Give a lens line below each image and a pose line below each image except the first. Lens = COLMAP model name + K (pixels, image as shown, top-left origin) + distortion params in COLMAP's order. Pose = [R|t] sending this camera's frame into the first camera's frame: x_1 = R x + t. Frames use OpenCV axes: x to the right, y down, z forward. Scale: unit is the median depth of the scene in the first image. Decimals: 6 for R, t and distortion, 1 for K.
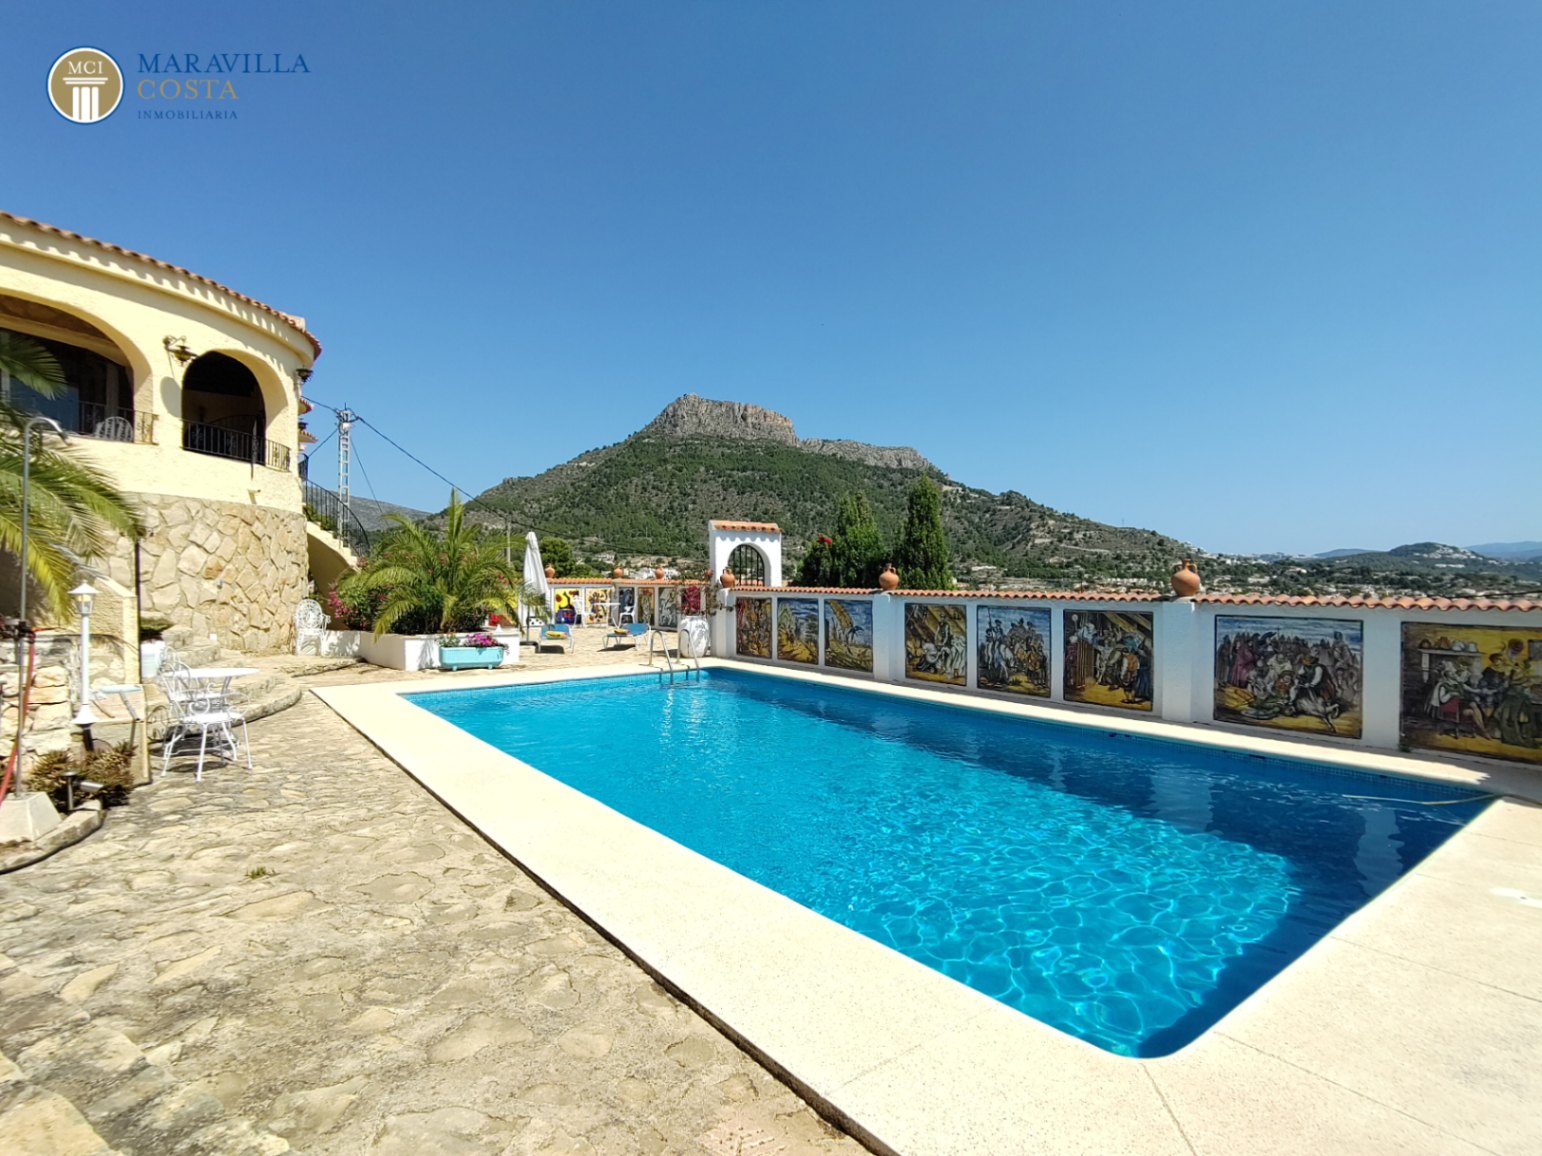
lens RADIAL K [[843.1, 0, 784.1], [0, 843.1, 573.4], [0, 0, 1]] dist [0.000610, -0.000720]
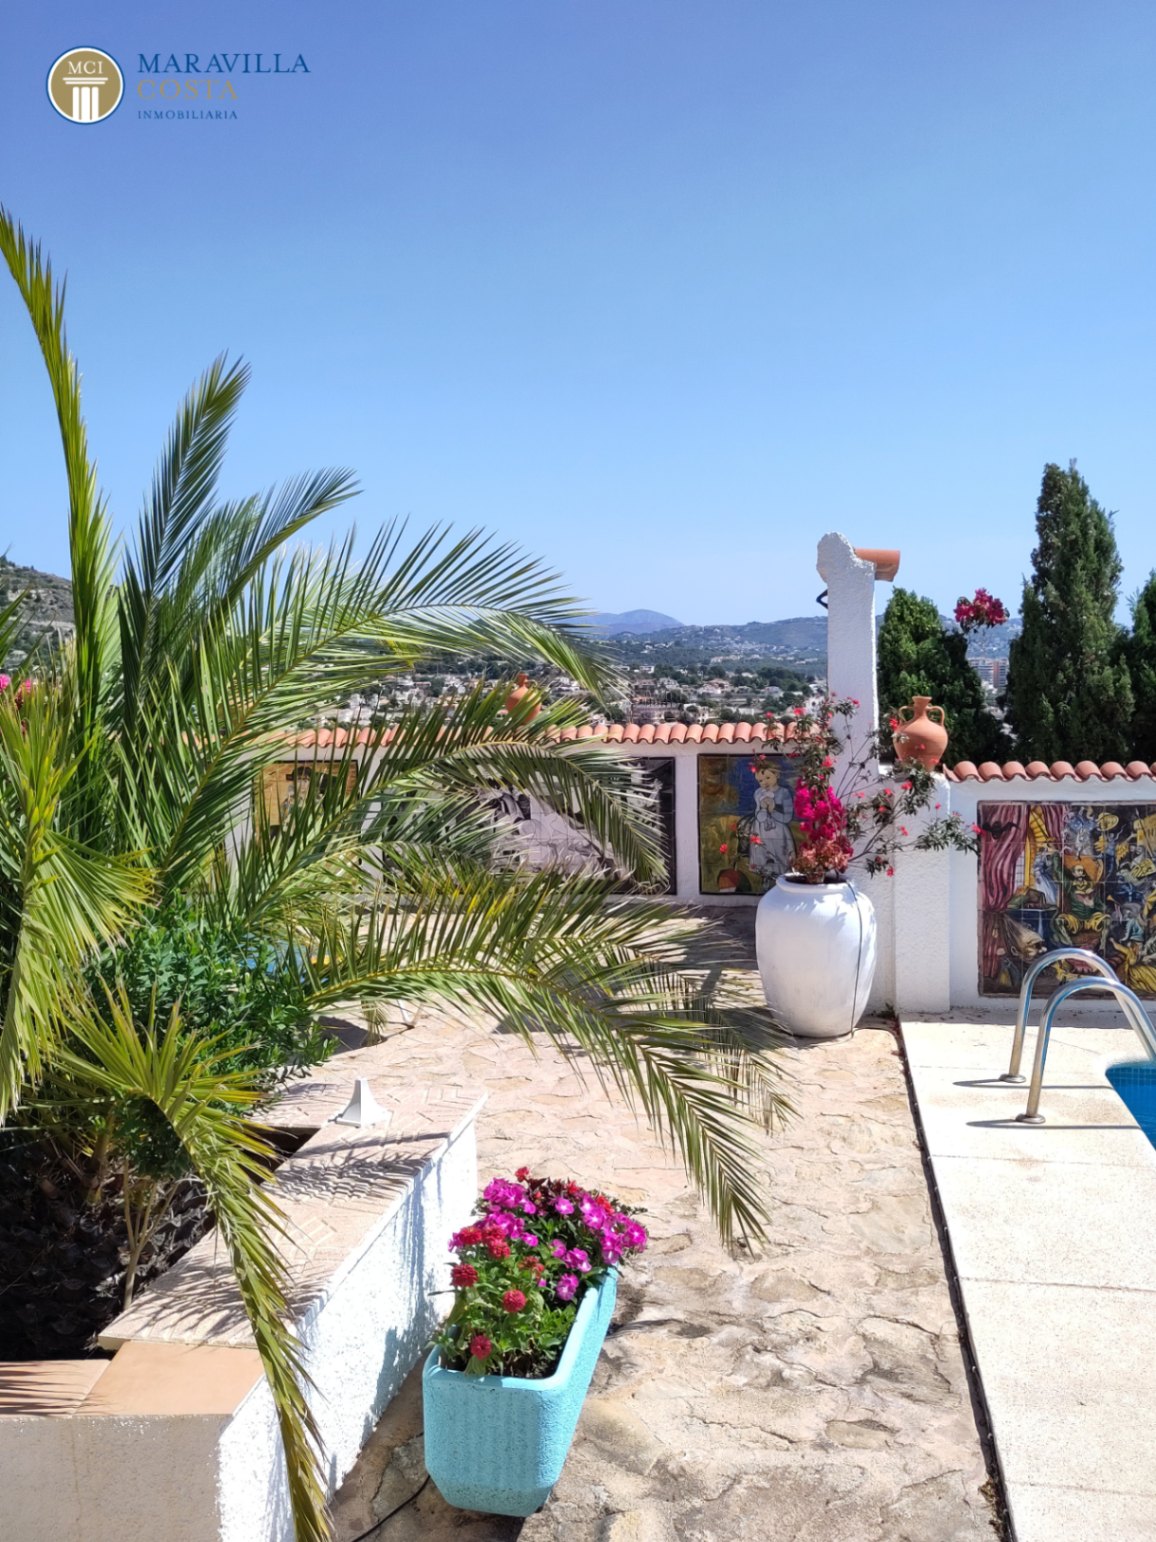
lens RADIAL K [[1393.0, 0, 588.0], [0, 1393.0, 770.2], [0, 0, 1]] dist [0.099217, 0.014268]
pose [[0.726618, -0.069682, 0.683499, -0.267412], [0.017173, 0.996375, 0.083323, -0.014193], [-0.686827, -0.048807, 0.725181, 0.407595]]
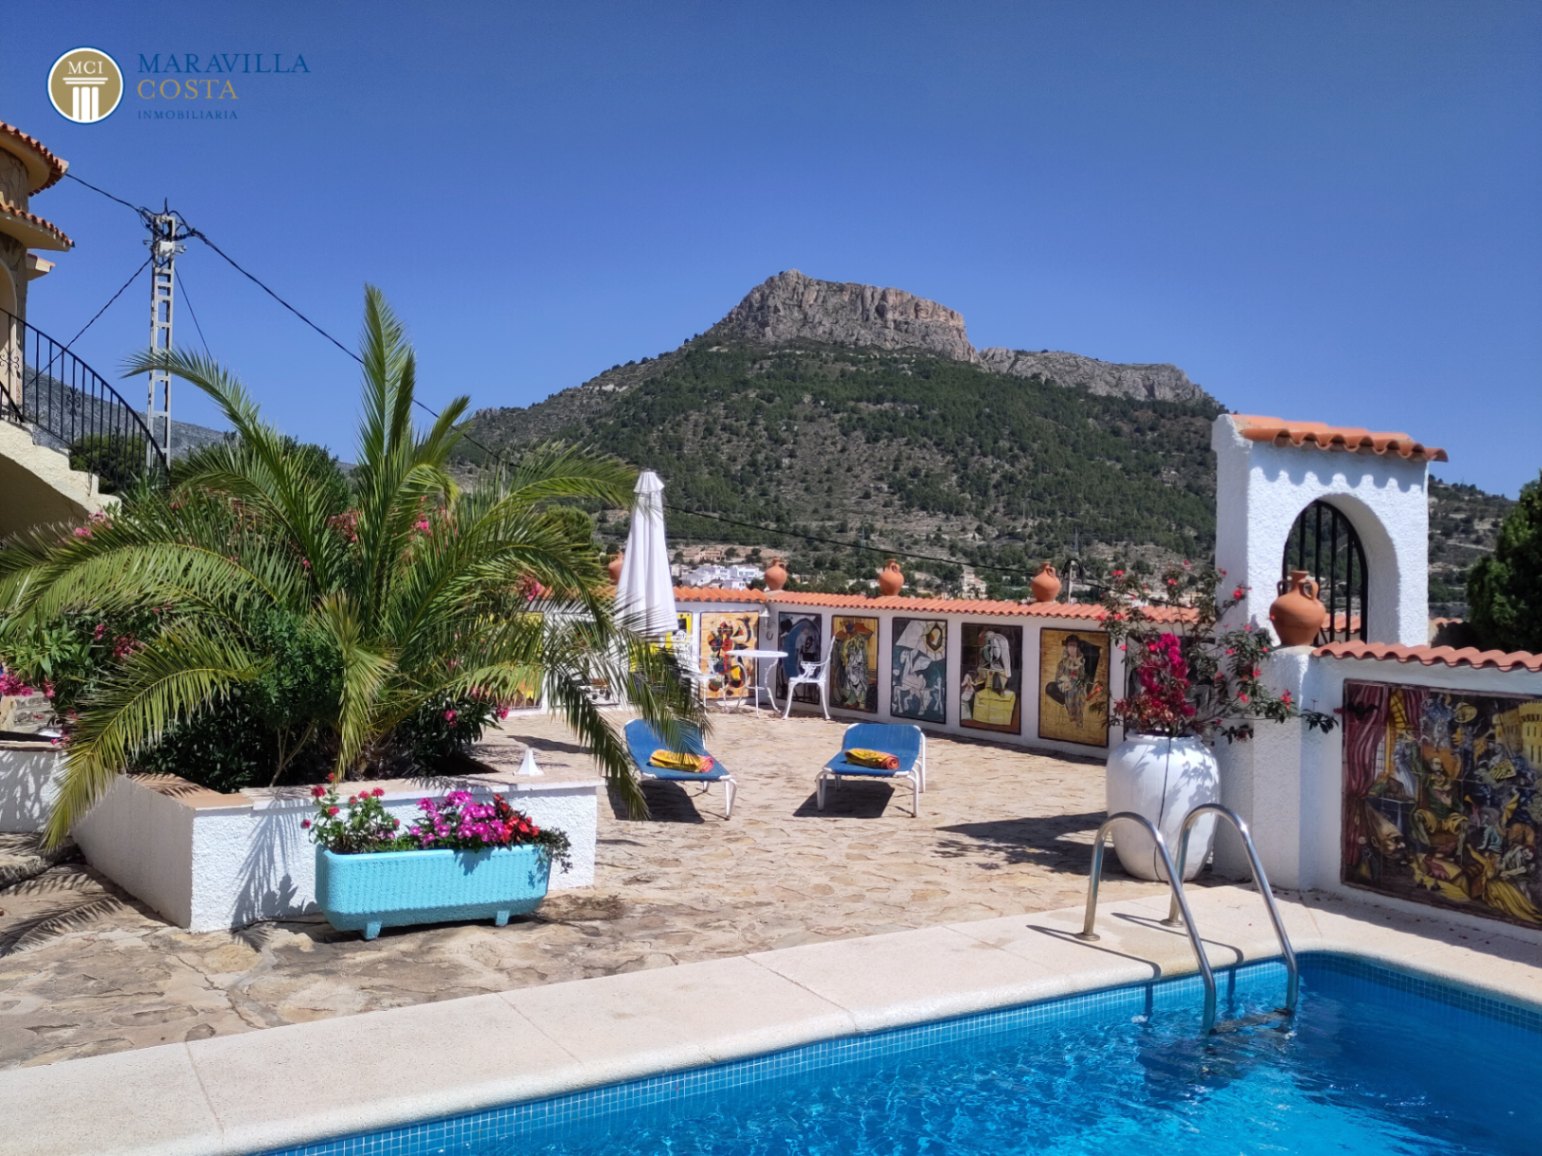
lens RADIAL K [[1393.0, 0, 800.9], [0, 1393.0, 556.5], [0, 0, 1]] dist [0.099217, 0.014268]
pose [[0.995725, 0.024229, -0.089135, -0.108460], [-0.025543, 0.999581, -0.013632, -0.001320], [0.088767, 0.015851, 0.995926, 0.279747]]
